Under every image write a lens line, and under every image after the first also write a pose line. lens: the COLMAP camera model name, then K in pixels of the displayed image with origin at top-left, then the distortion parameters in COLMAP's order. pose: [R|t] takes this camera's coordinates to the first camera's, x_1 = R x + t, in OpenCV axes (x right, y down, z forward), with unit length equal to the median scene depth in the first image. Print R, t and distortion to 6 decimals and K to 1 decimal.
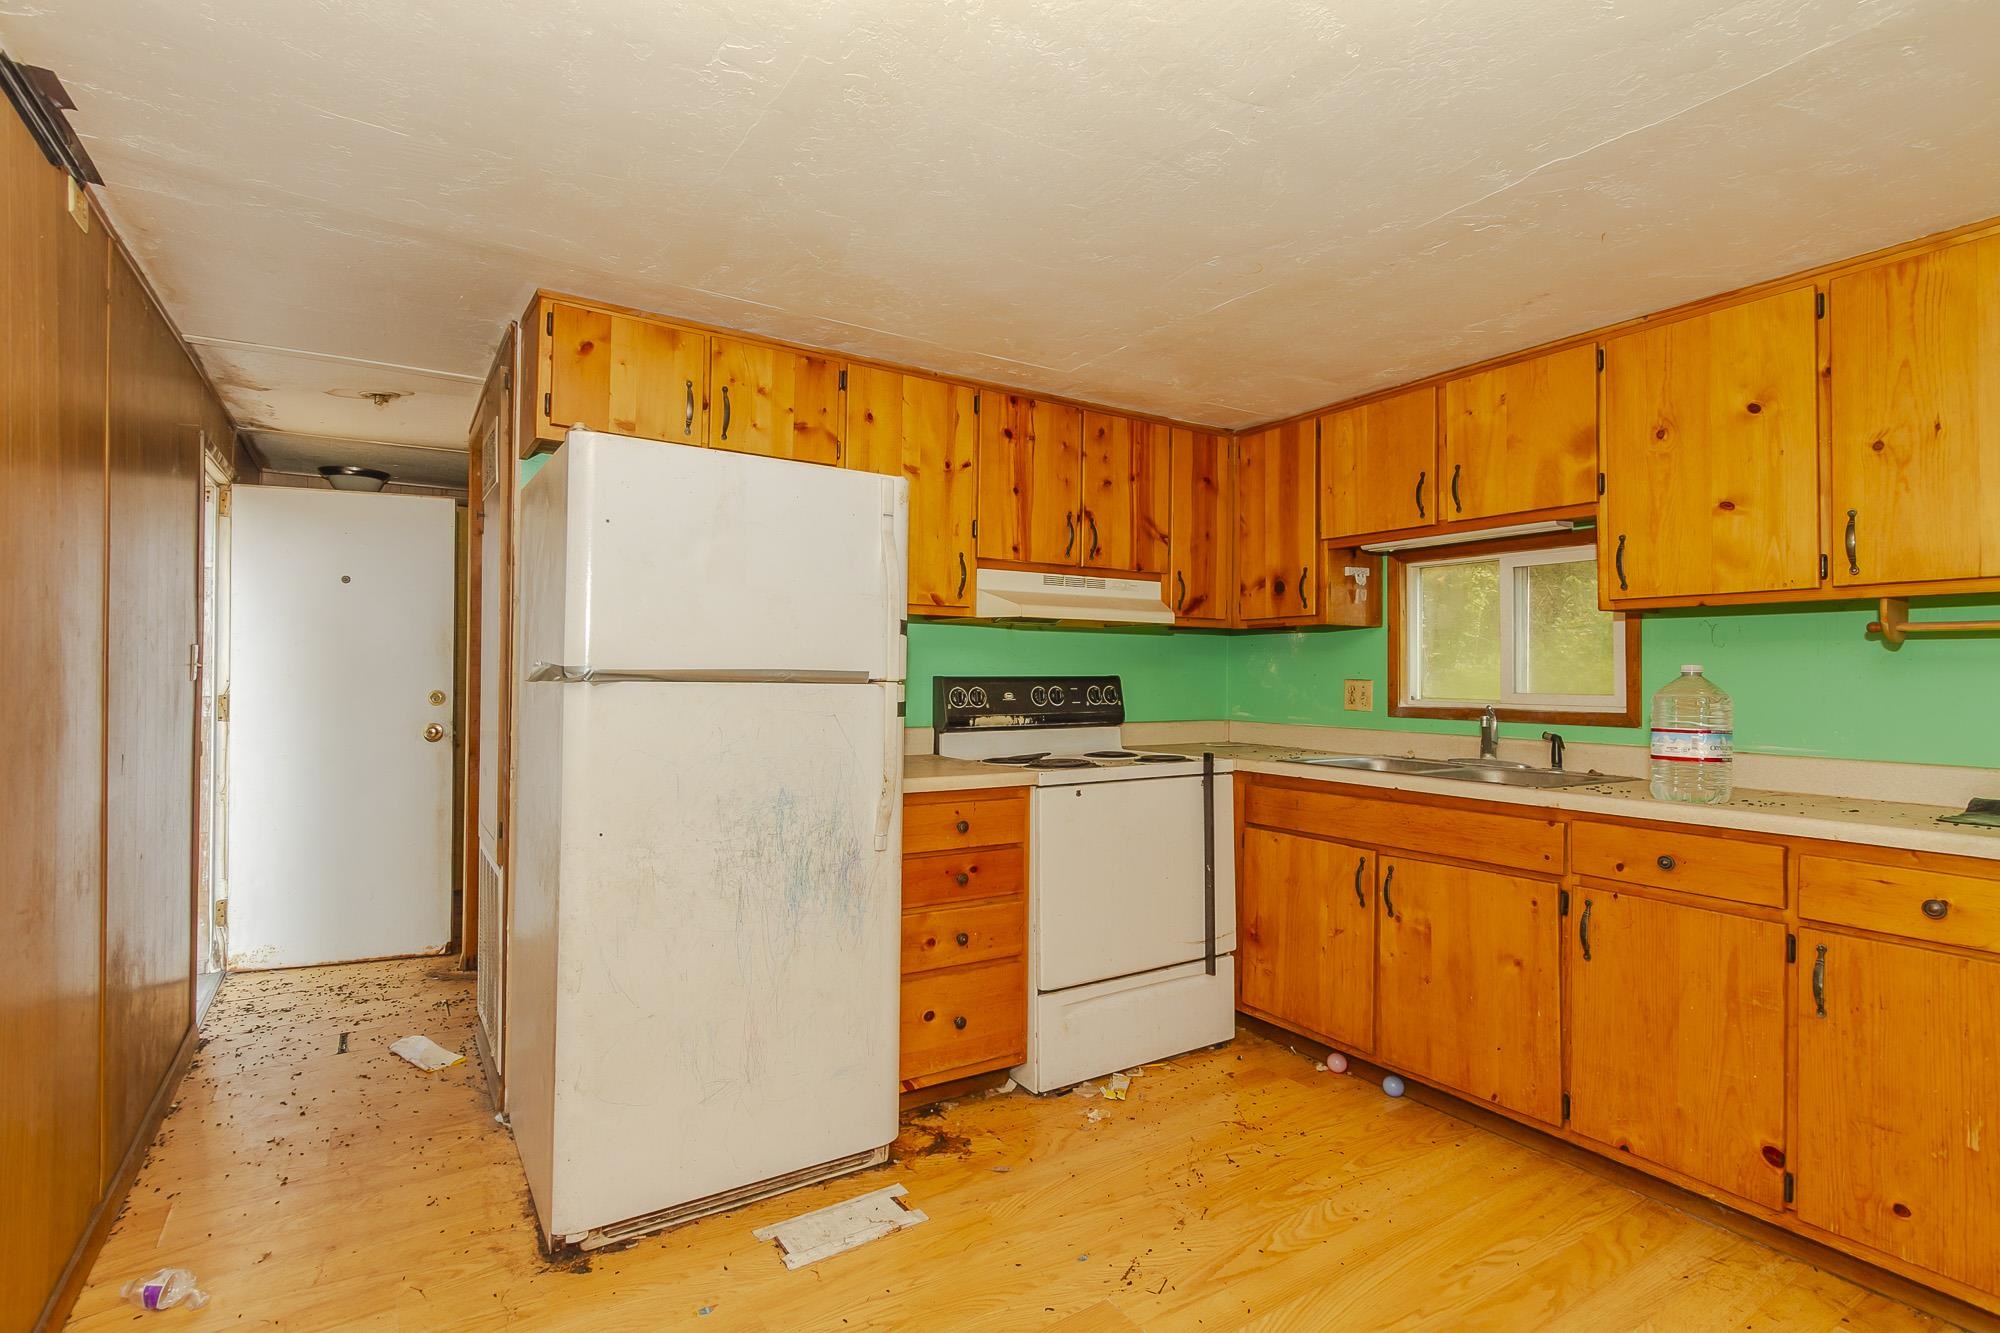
lens RADIAL K [[950.7, 0, 1007.2], [0, 950.7, 662.6], [0, 0, 1]] dist [0.000793, -0.001320]
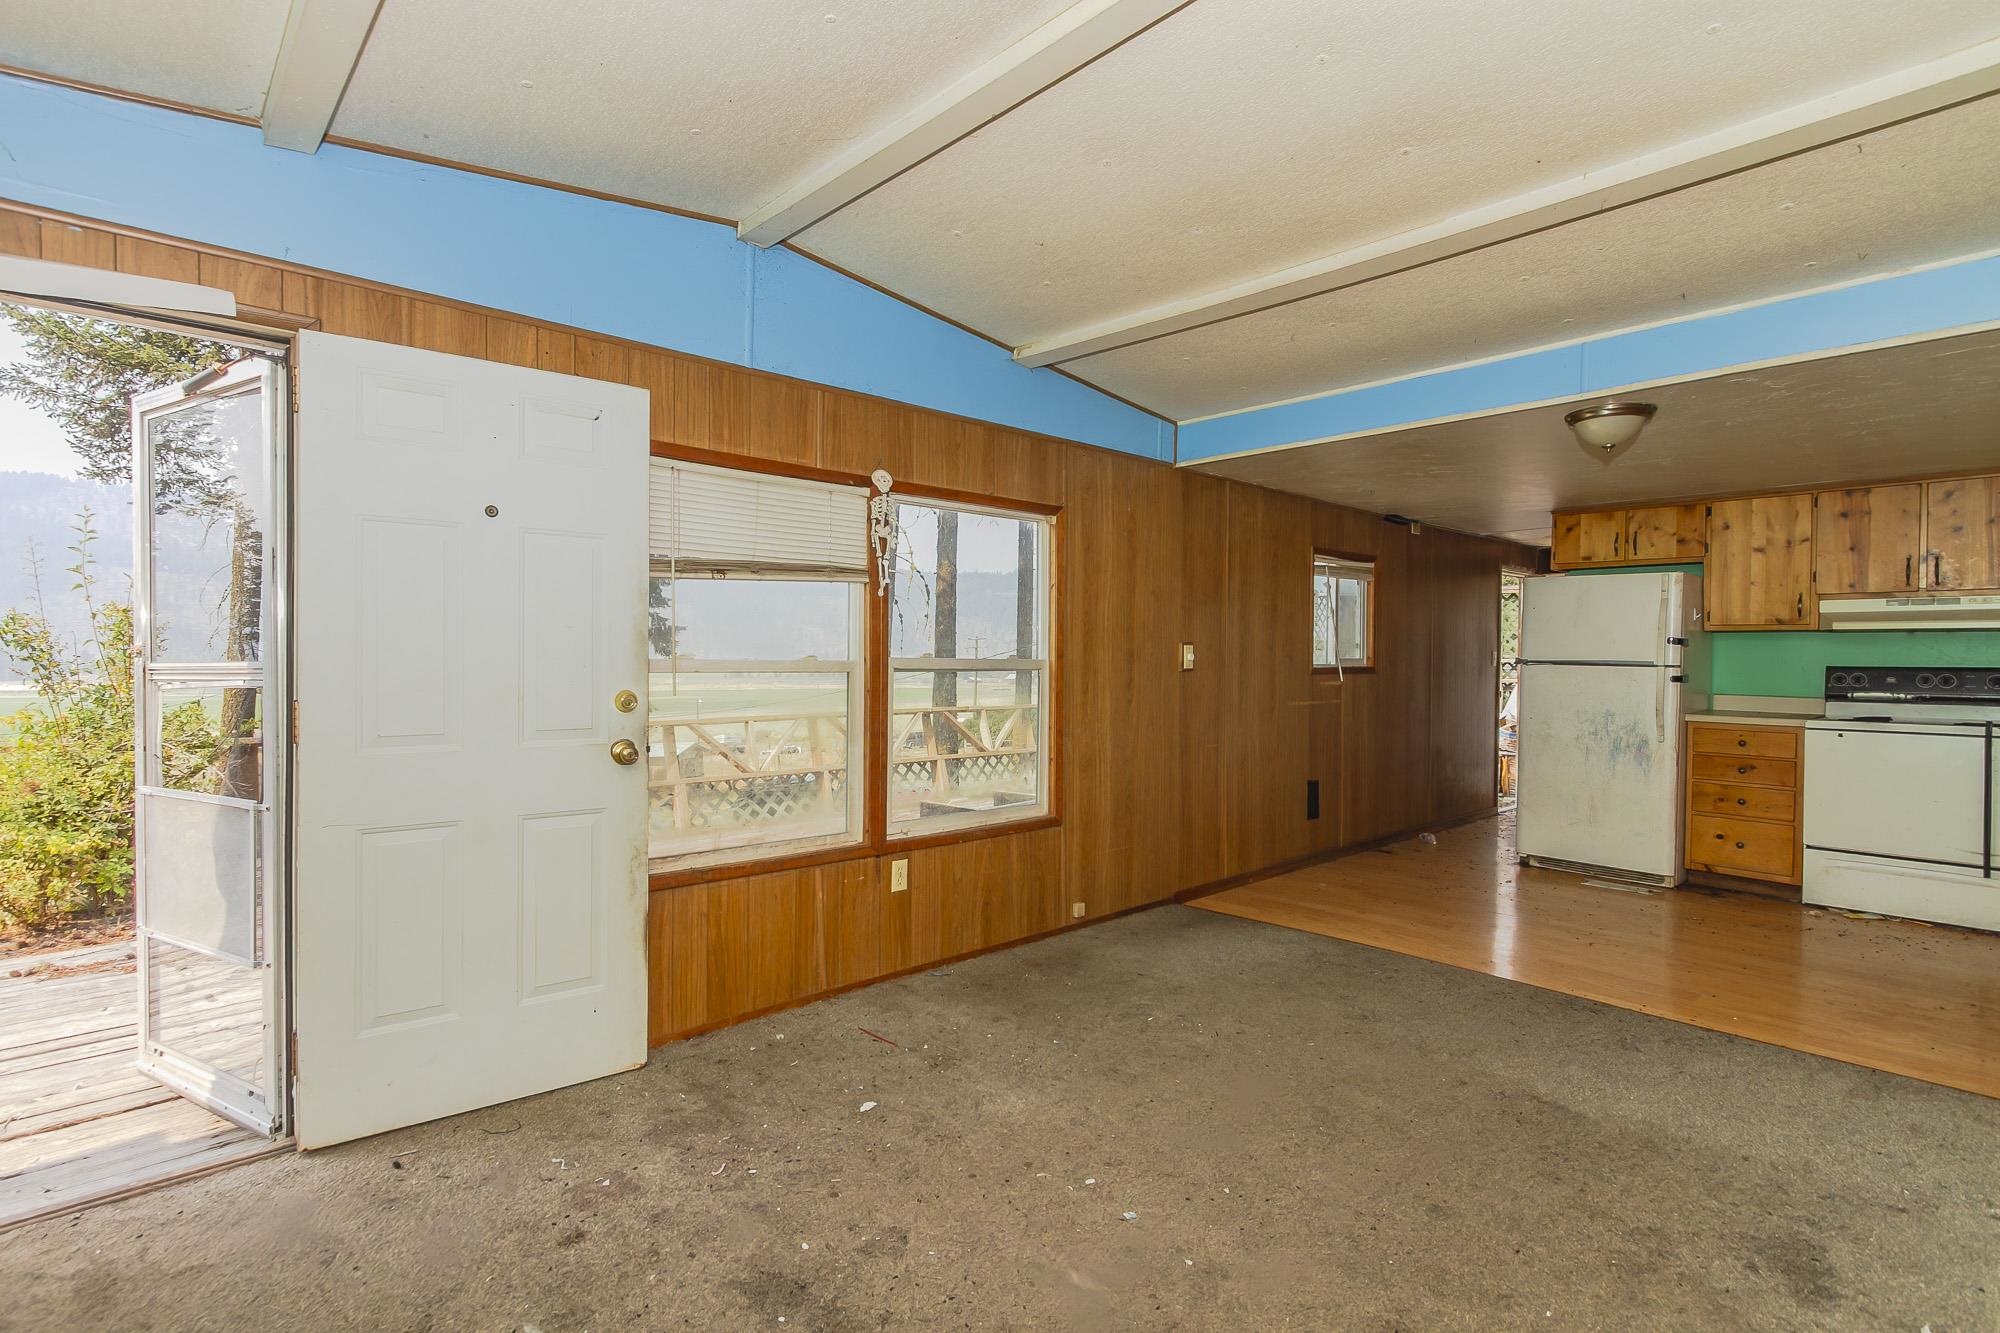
lens RADIAL K [[950.7, 0, 983.1], [0, 950.7, 666.4], [0, 0, 1]] dist [0.000793, -0.001320]
pose [[0.150646, 0.006870, -0.988564, 1.353872], [0.001929, 0.999972, 0.007243, 0.000966], [0.988586, -0.002999, 0.150629, -0.669122]]
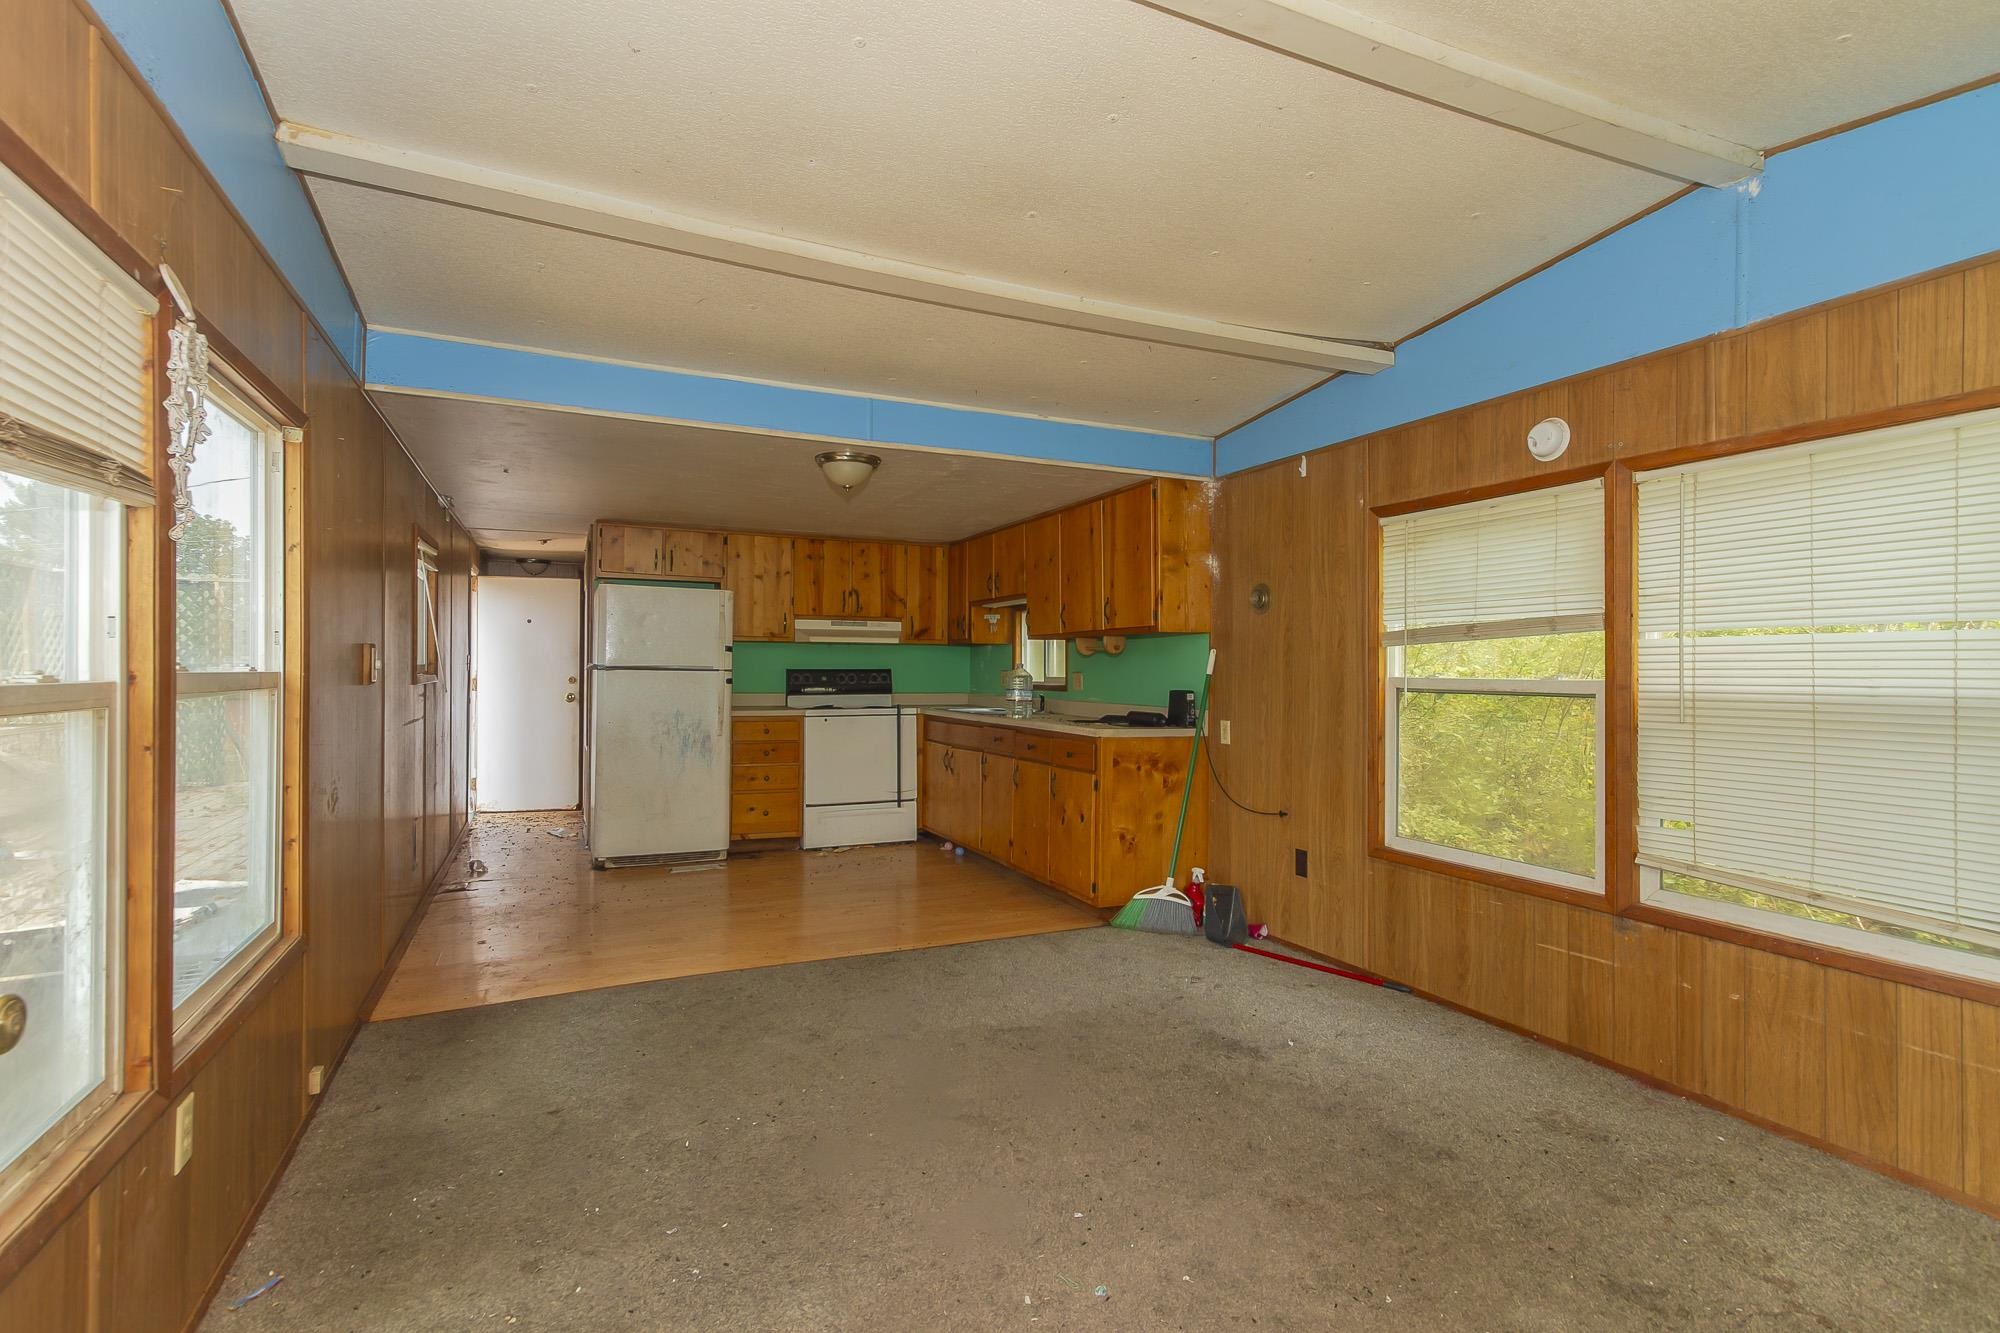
lens RADIAL K [[950.6, 0, 1000.9], [0, 950.6, 663.5], [0, 0, 1]] dist [0.010664, -0.000963]
pose [[0.988726, -0.000442, -0.149735, 0.748442], [0.001349, 0.999981, 0.005954, -0.009443], [0.149730, -0.006089, 0.988708, -1.067449]]
